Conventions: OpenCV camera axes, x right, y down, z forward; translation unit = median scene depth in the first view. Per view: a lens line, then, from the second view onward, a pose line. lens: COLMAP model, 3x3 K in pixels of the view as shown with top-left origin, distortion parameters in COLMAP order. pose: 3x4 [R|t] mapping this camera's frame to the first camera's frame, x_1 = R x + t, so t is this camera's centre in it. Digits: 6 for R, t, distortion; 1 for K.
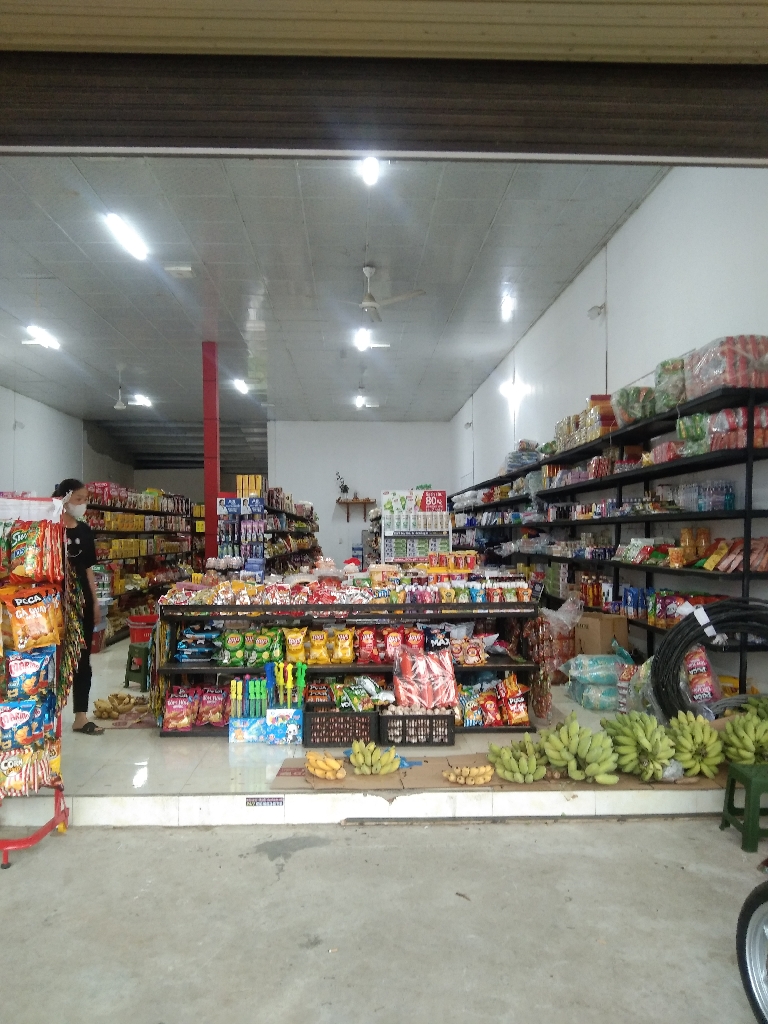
lens RADIAL K [[817.9, 0, 380.8], [0, 817.9, 517.3], [0, 0, 1]] dist [0.082275, -0.178772]
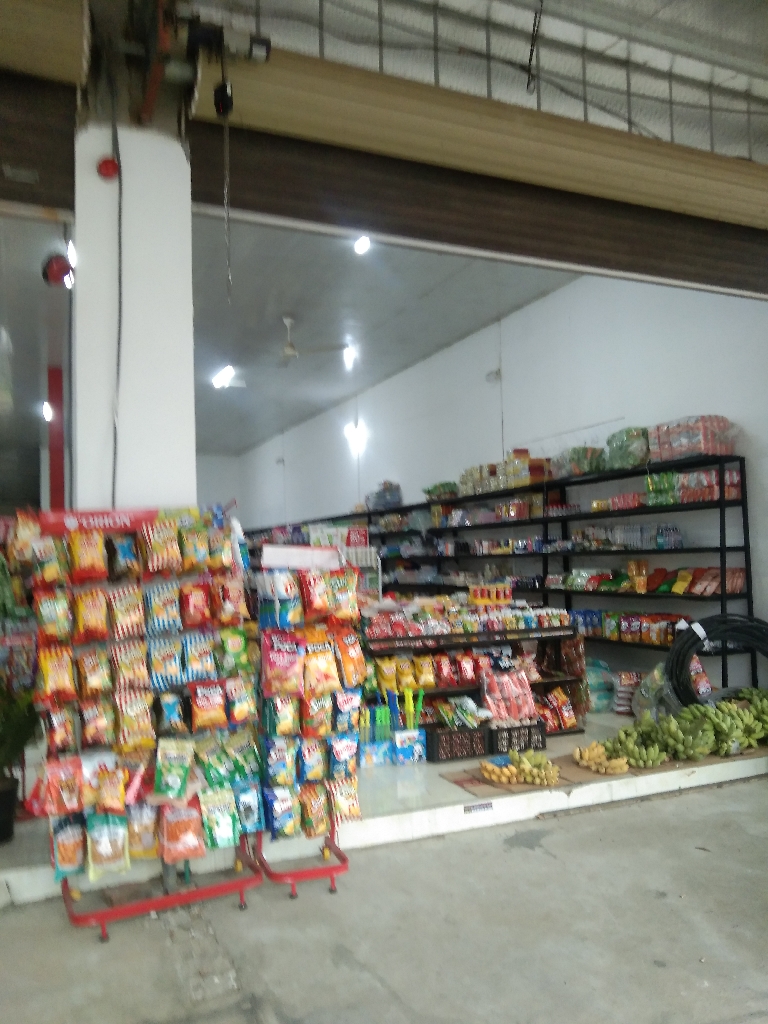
lens RADIAL K [[817.9, 0, 380.8], [0, 817.9, 517.3], [0, 0, 1]] dist [0.082275, -0.178772]
pose [[0.930587, -0.000962, 0.366069, -0.548235], [0.013996, 0.999359, -0.032951, -0.020830], [-0.365802, 0.035788, 0.930004, -0.033093]]
